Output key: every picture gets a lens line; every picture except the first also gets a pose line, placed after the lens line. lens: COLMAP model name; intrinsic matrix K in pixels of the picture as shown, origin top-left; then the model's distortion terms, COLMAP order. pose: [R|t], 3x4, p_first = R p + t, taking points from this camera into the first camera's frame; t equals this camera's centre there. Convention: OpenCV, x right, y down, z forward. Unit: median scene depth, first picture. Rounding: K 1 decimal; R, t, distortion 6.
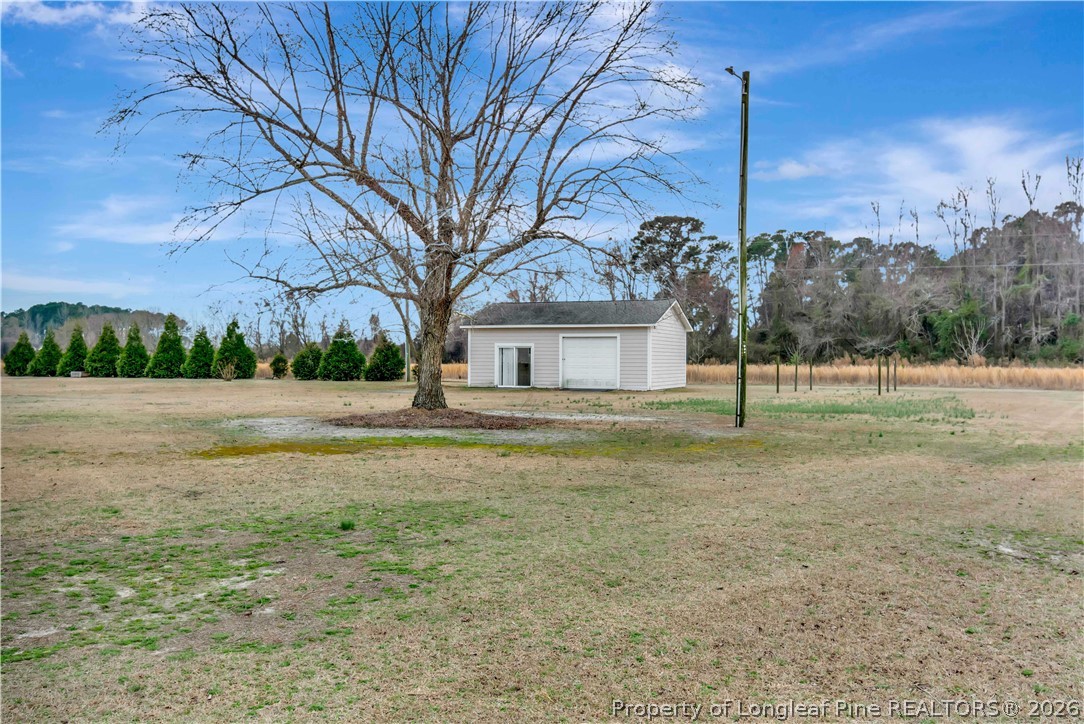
lens RADIAL K [[967.8, 0, 542.0], [0, 967.8, 362.0], [0, 0, 1]] dist [-0.006795, -0.002742]
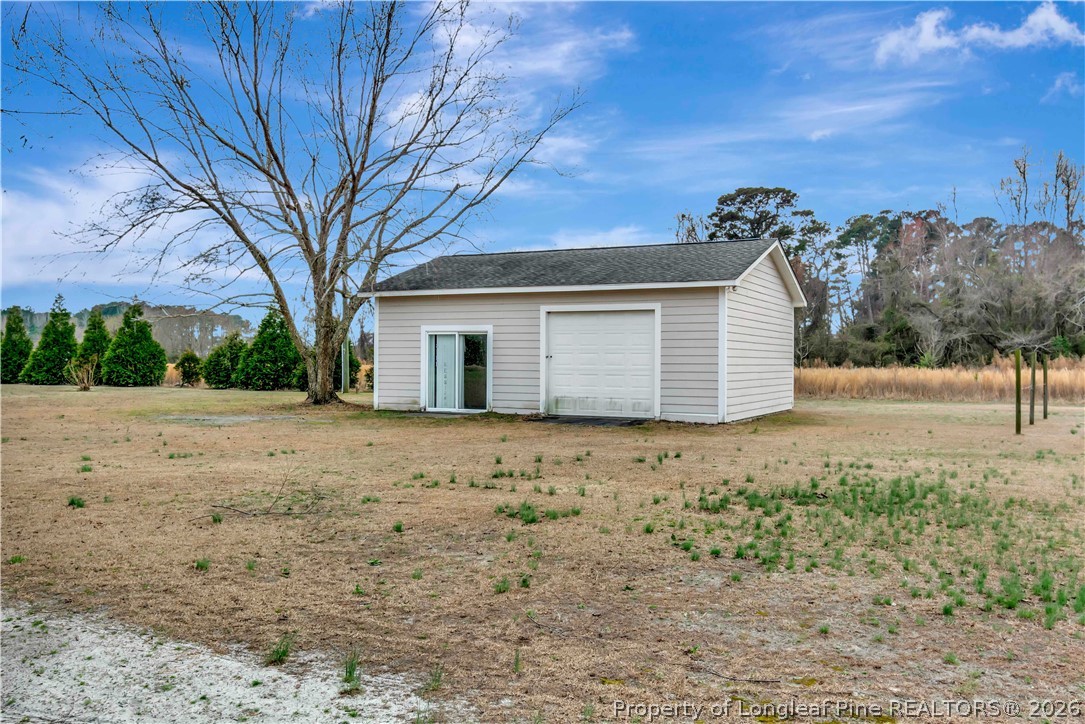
lens RADIAL K [[968.7, 0, 542.5], [0, 968.7, 362.0], [0, 0, 1]] dist [-0.006795, -0.002742]
pose [[0.996664, 0.001877, -0.081595, 0.023521], [-0.002034, 0.999996, -0.001842, 0.000322], [0.081591, 0.002002, 0.996664, 0.198378]]
